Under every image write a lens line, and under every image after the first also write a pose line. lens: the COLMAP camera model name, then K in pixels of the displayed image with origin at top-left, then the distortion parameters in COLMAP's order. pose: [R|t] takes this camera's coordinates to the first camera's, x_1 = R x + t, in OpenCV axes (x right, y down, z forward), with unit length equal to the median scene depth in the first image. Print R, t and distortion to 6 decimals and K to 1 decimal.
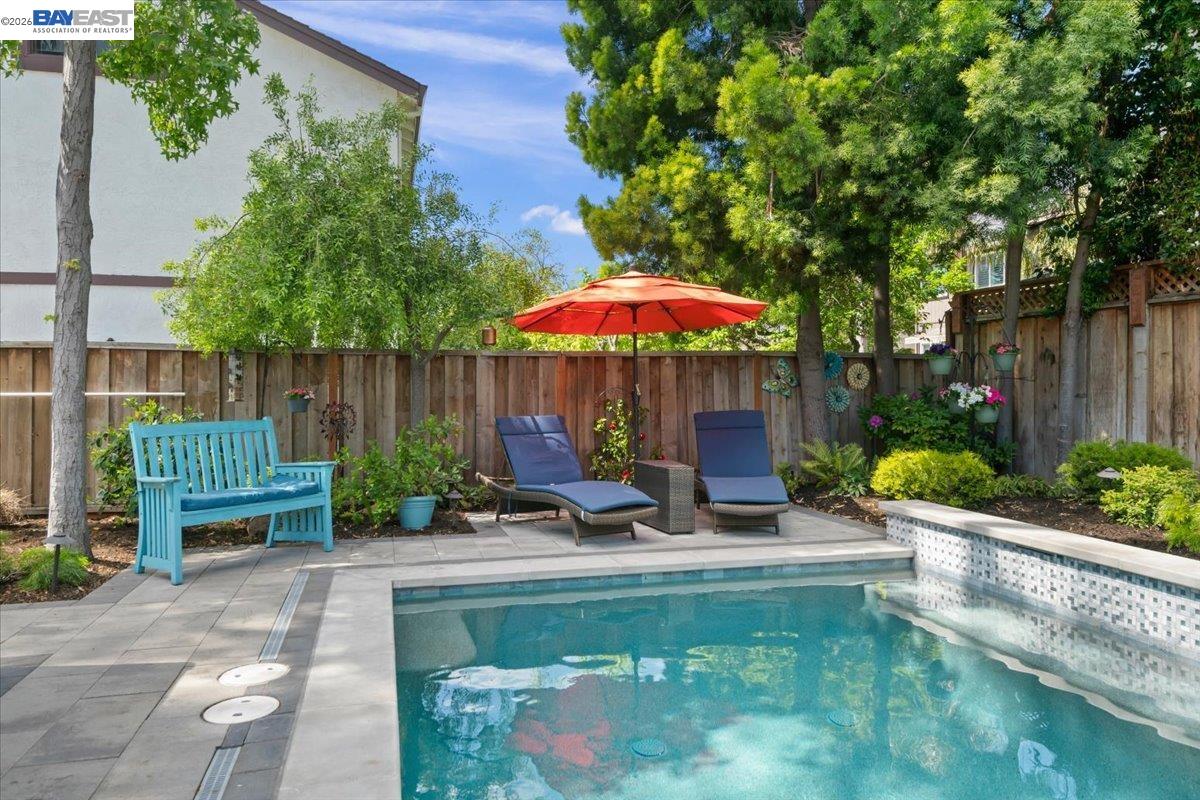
lens RADIAL K [[839.8, 0, 601.1], [0, 839.8, 407.7], [0, 0, 1]] dist [0.031298, 0.002783]
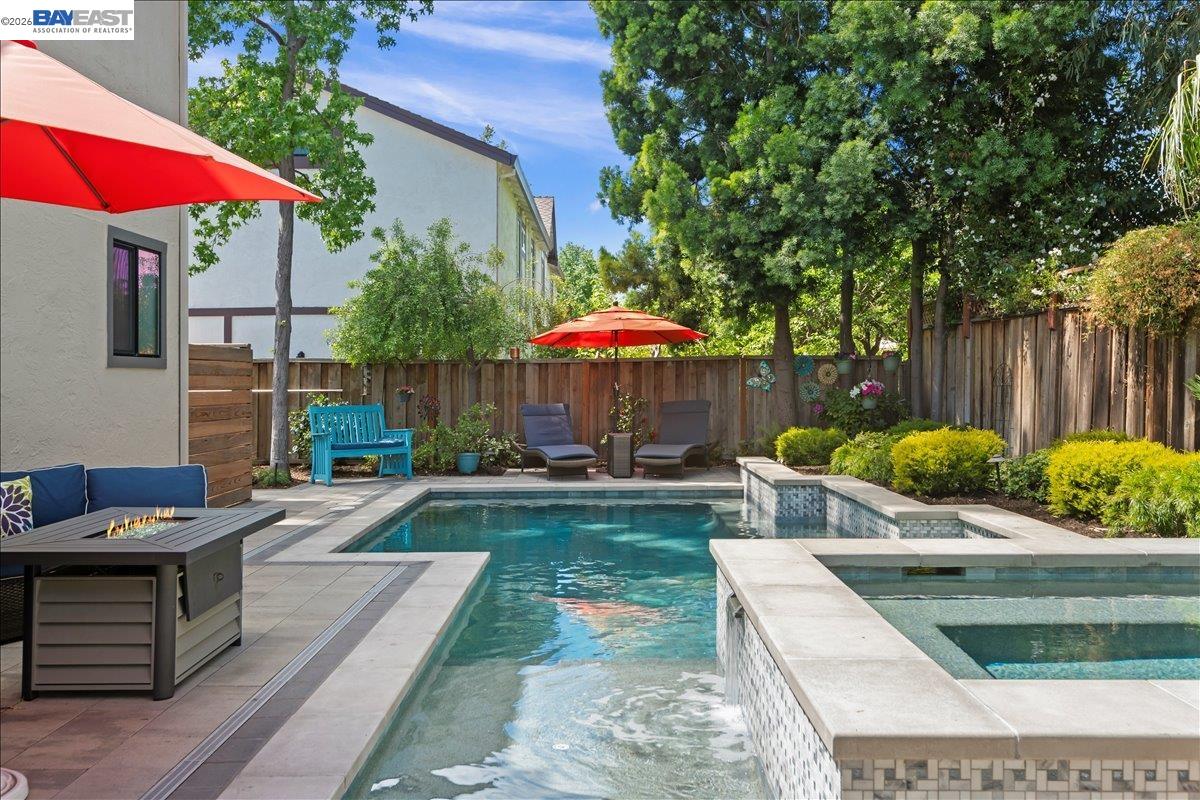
lens RADIAL K [[1059.7, 0, 599.4], [0, 1059.7, 387.7], [0, 0, 1]] dist [0.105749, 0.007680]
pose [[0.966629, -0.004591, -0.256139, 0.503073], [0.000261, 0.999857, -0.016935, 0.013354], [0.256180, 0.016303, 0.966492, -0.839118]]
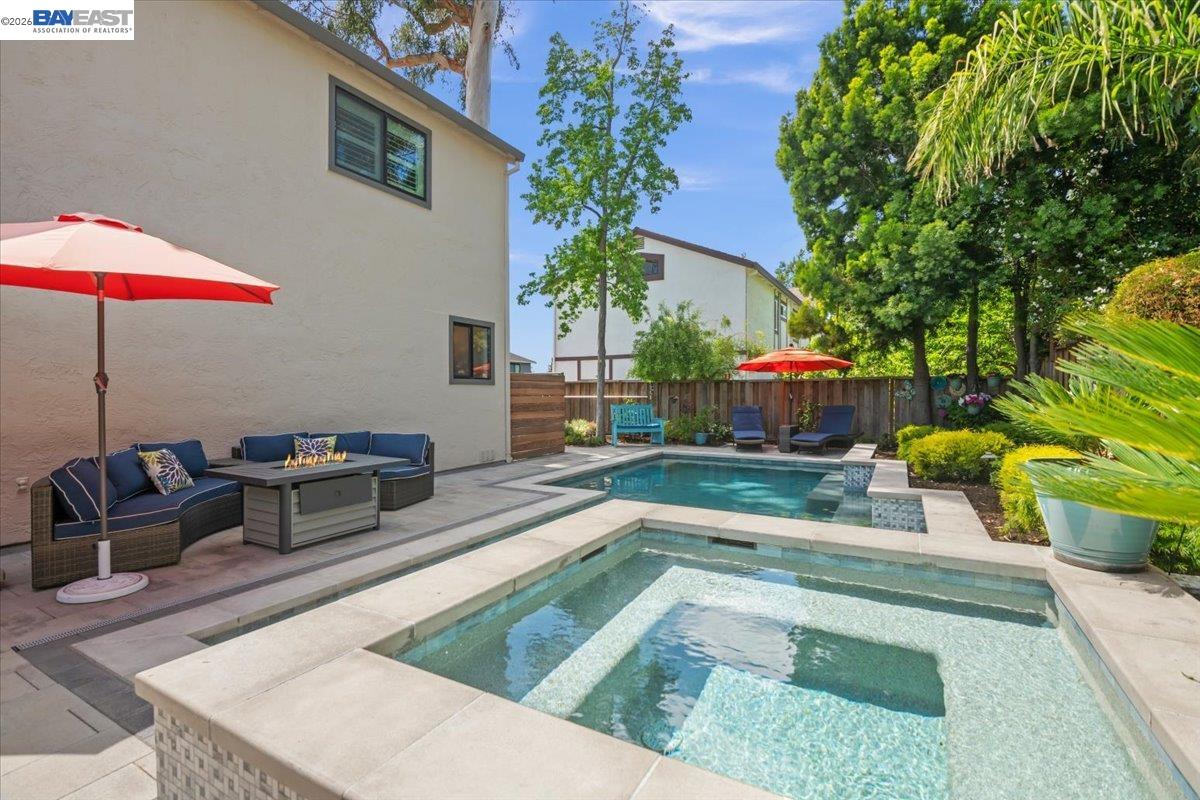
lens RADIAL K [[545.4, 0, 598.6], [0, 545.4, 405.7], [0, 0, 1]] dist [0.000405, -0.001800]
pose [[0.717132, 0.016028, -0.696753, 0.750967], [-0.017125, 0.999839, 0.005374, 0.007742], [0.696727, 0.008078, 0.717291, -0.518782]]
